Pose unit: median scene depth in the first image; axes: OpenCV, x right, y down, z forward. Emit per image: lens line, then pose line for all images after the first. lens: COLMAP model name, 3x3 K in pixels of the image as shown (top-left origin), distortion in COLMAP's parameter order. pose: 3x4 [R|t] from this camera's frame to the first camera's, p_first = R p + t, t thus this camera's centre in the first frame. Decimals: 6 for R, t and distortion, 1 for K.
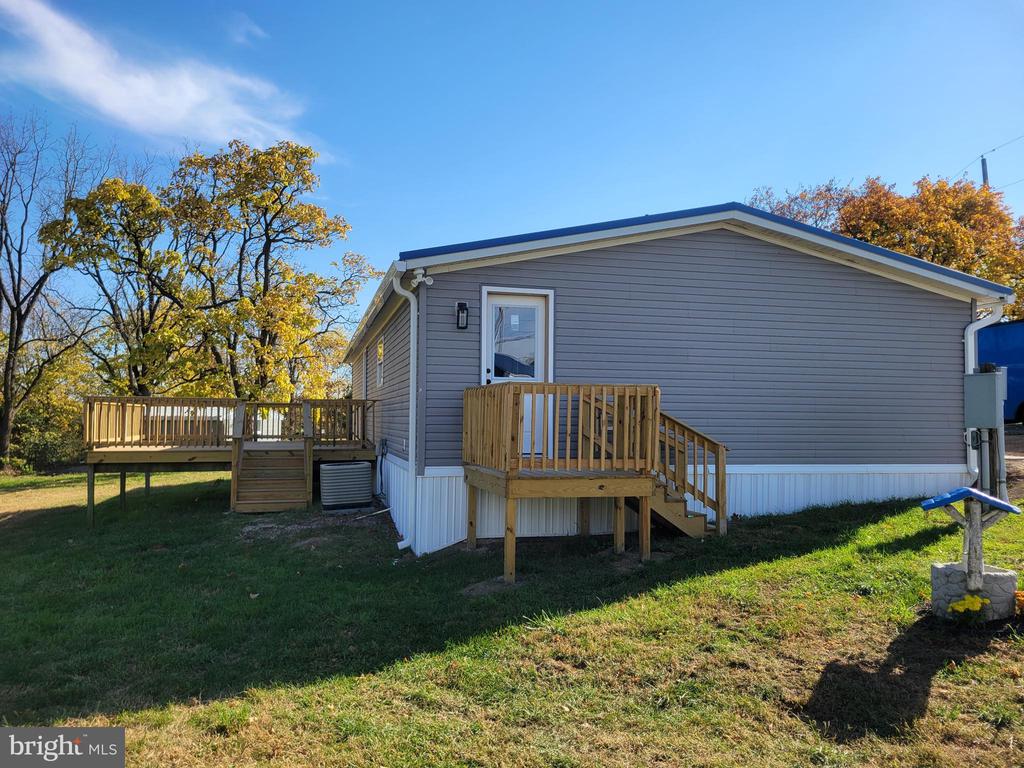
lens RADIAL K [[774.2, 0, 518.1], [0, 774.2, 390.5], [0, 0, 1]] dist [0.049605, -0.010437]
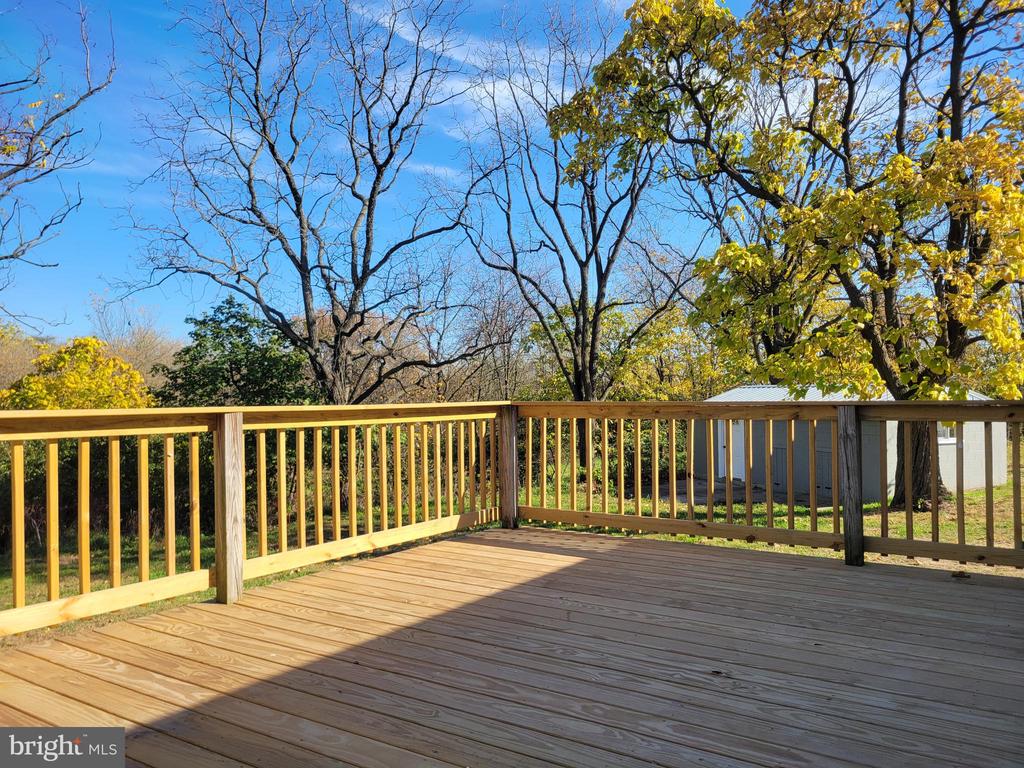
lens RADIAL K [[774.2, 0, 518.1], [0, 774.2, 390.5], [0, 0, 1]] dist [0.049605, -0.010437]
pose [[0.652868, -0.023840, -0.757096, -0.135746], [0.050387, 0.998658, 0.012004, 0.001715], [0.755794, -0.045985, 0.653193, 0.470783]]
